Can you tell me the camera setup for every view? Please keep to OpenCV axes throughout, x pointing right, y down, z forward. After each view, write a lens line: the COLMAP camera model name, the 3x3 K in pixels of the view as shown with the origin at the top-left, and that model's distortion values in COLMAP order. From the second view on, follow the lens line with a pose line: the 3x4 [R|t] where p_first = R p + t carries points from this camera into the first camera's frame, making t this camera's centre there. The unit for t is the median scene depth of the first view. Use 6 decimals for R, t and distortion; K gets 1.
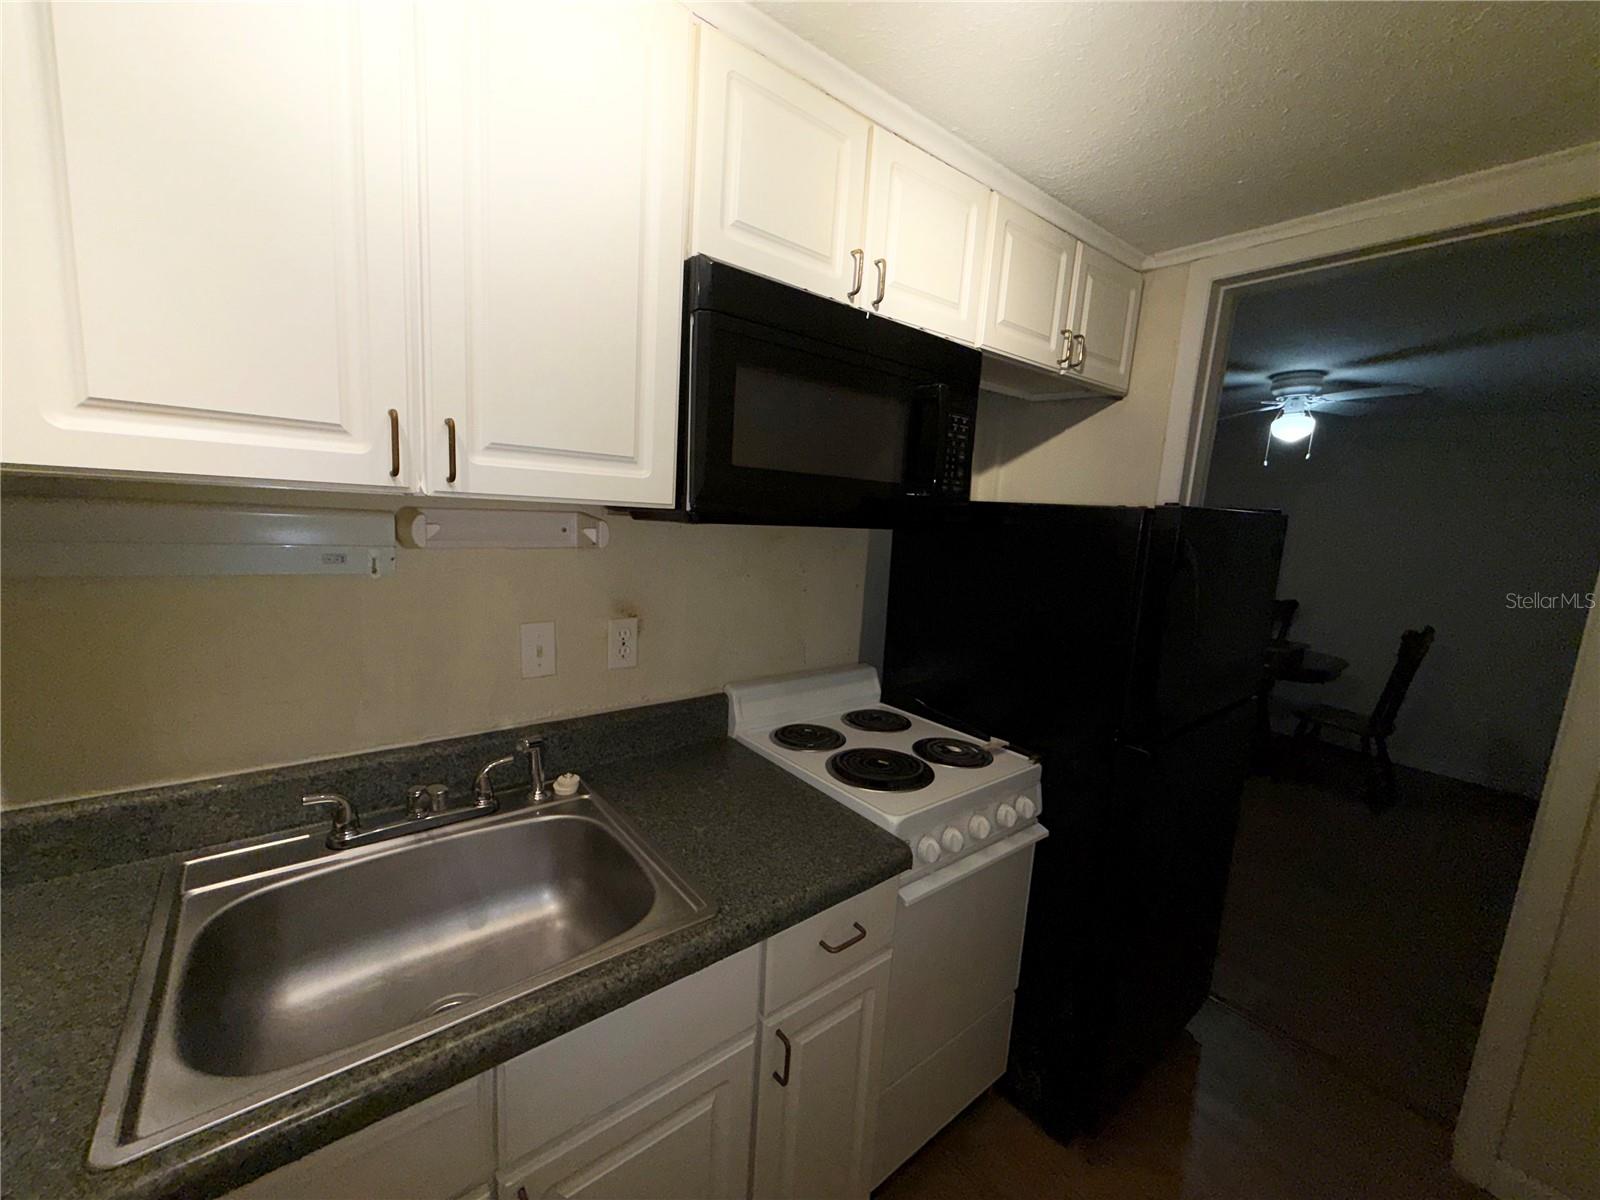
lens RADIAL K [[640.3, 0, 800.0], [0, 640.3, 600.0], [0, 0, 1]] dist [0.001484, 0.000094]
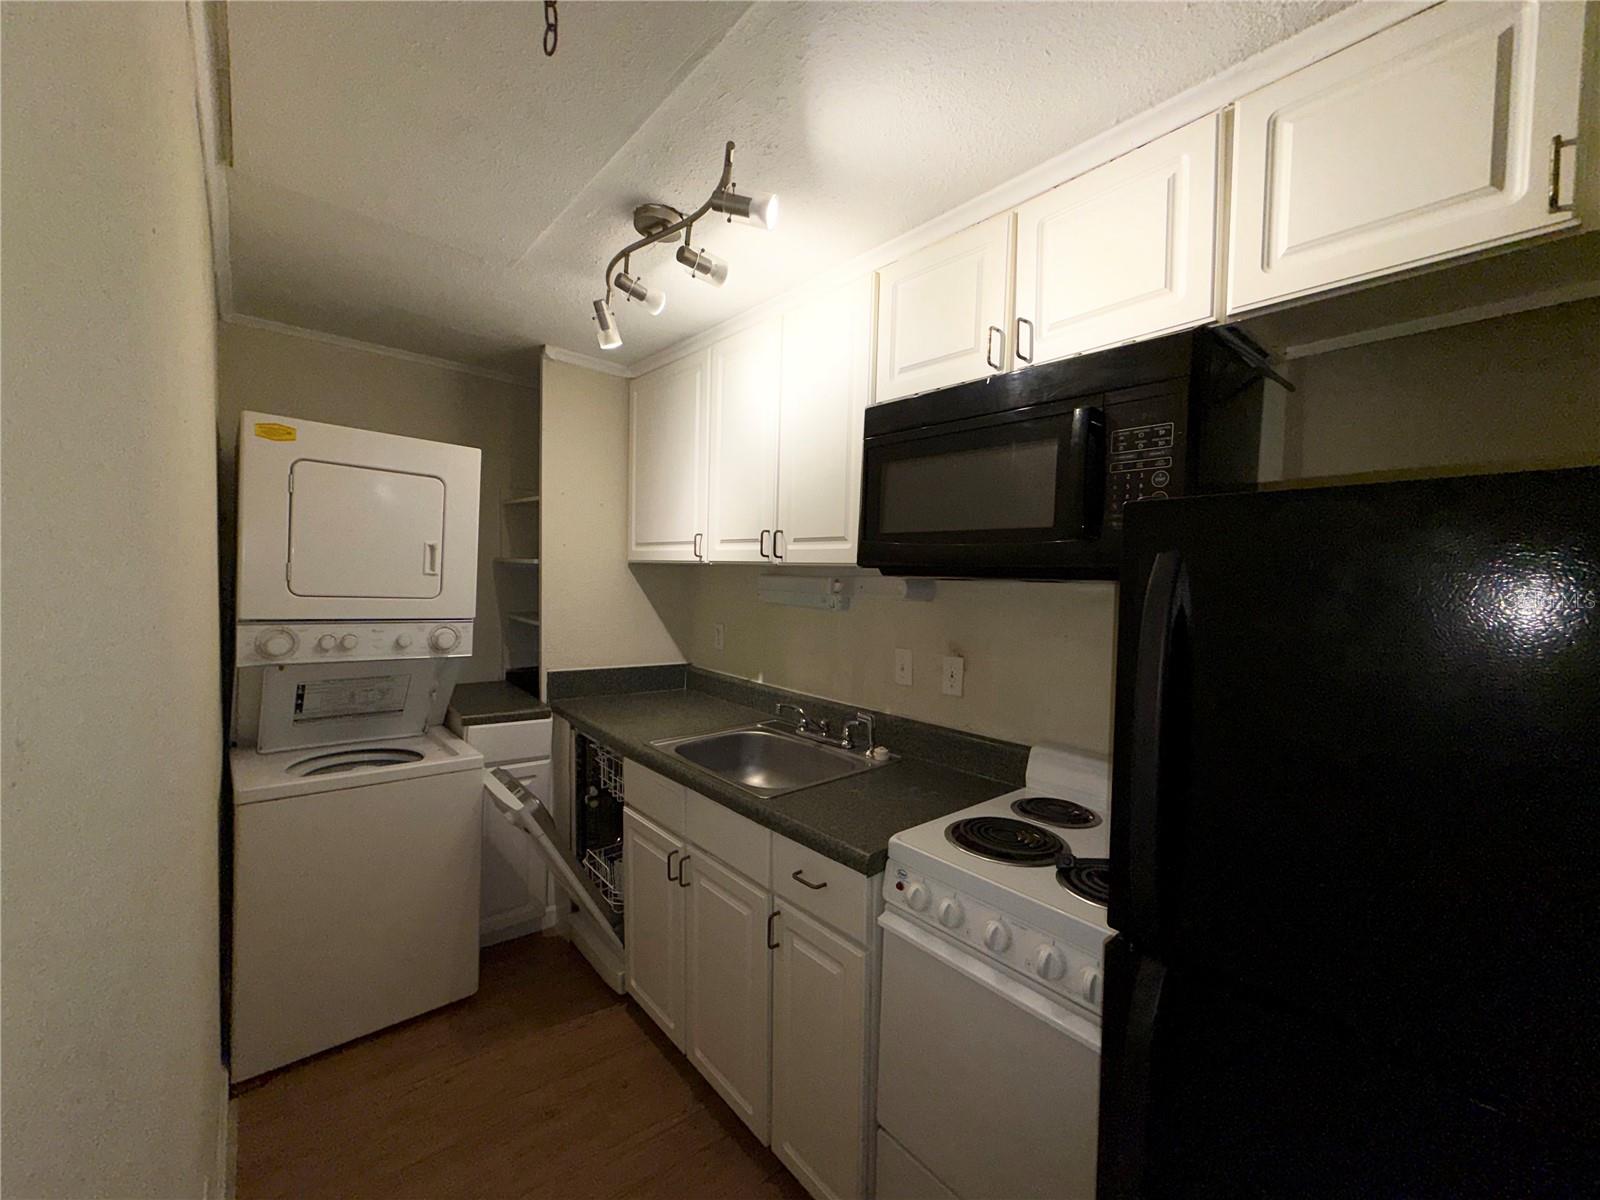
lens RADIAL K [[631.2, 0, 800.0], [0, 631.2, 600.0], [0, 0, 1]] dist [-0.000979, -0.000069]
pose [[0.042931, -0.020540, -0.998867, 1.062170], [-0.170120, 0.985038, -0.027568, 0.003809], [0.984488, 0.171111, 0.038794, 0.657485]]
